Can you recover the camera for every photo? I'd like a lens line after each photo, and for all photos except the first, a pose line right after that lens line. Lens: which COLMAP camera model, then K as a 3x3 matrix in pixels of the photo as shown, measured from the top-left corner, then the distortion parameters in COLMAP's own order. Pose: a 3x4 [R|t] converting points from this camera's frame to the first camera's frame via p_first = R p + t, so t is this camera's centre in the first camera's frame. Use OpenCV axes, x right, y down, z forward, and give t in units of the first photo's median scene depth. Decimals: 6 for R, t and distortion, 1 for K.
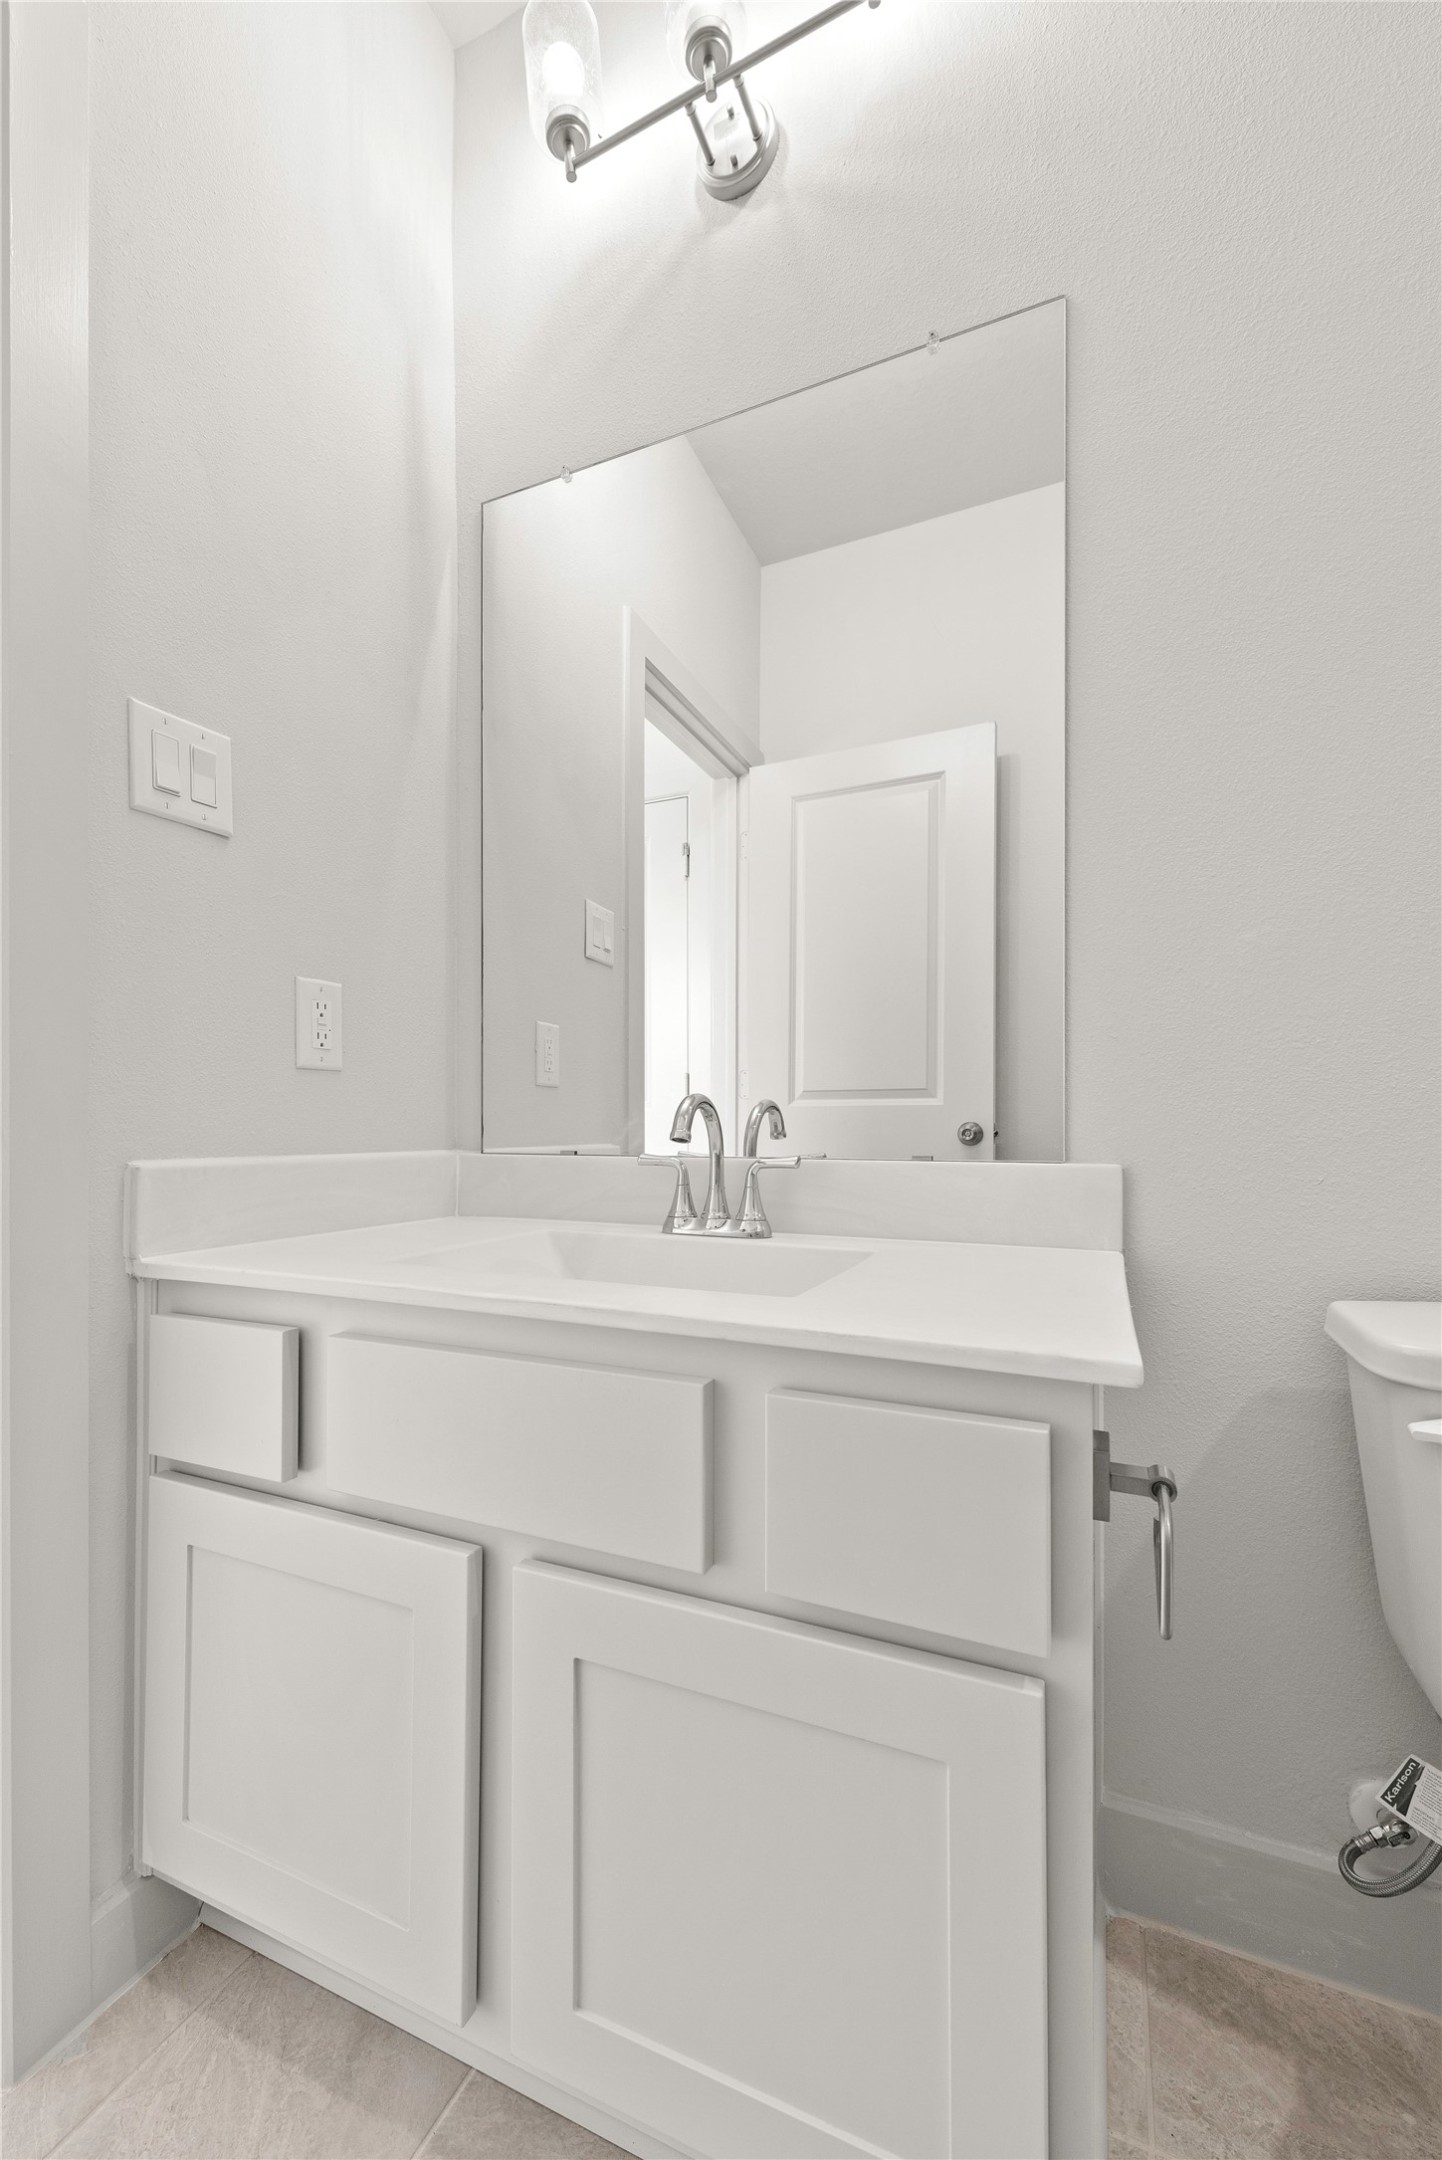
lens RADIAL K [[898.6, 0, 710.9], [0, 898.6, 1119.7], [0, 0, 1]] dist [-0.000238, -0.000033]
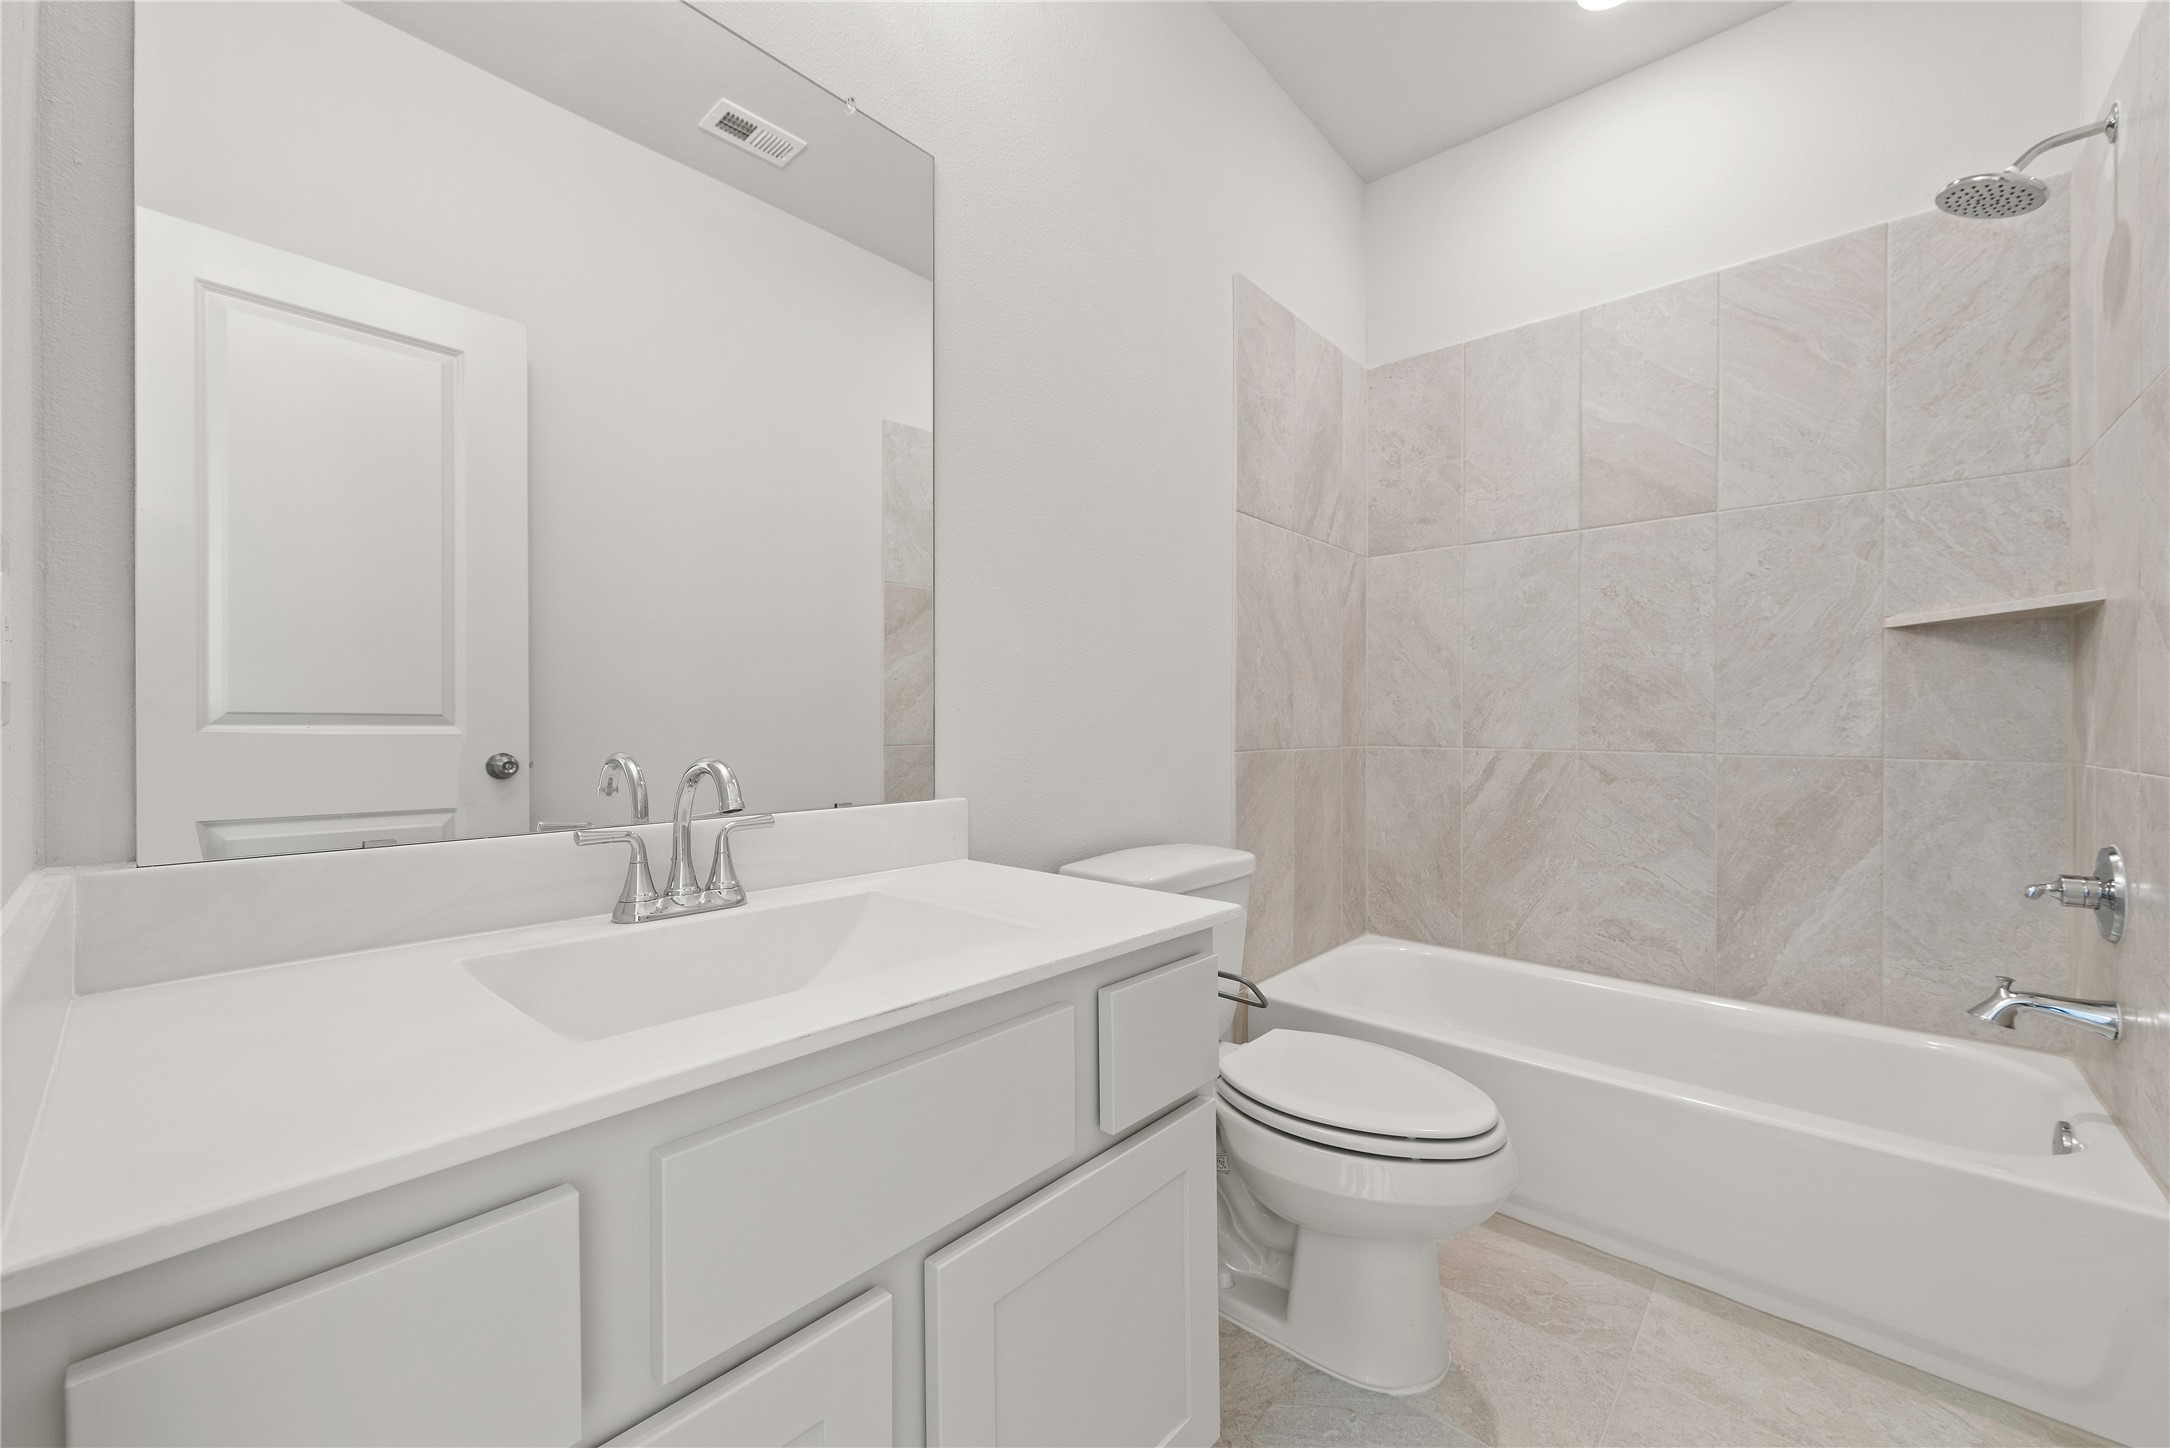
lens RADIAL K [[828.1, 0, 1085.0], [0, 828.1, 724.0], [0, 0, 1]] dist [-0.000243, 0.000020]
pose [[0.300435, -0.001330, 0.953801, -0.661617], [-0.005543, 0.999980, 0.003141, -0.064697], [-0.953786, -0.006231, 0.300421, 0.366910]]
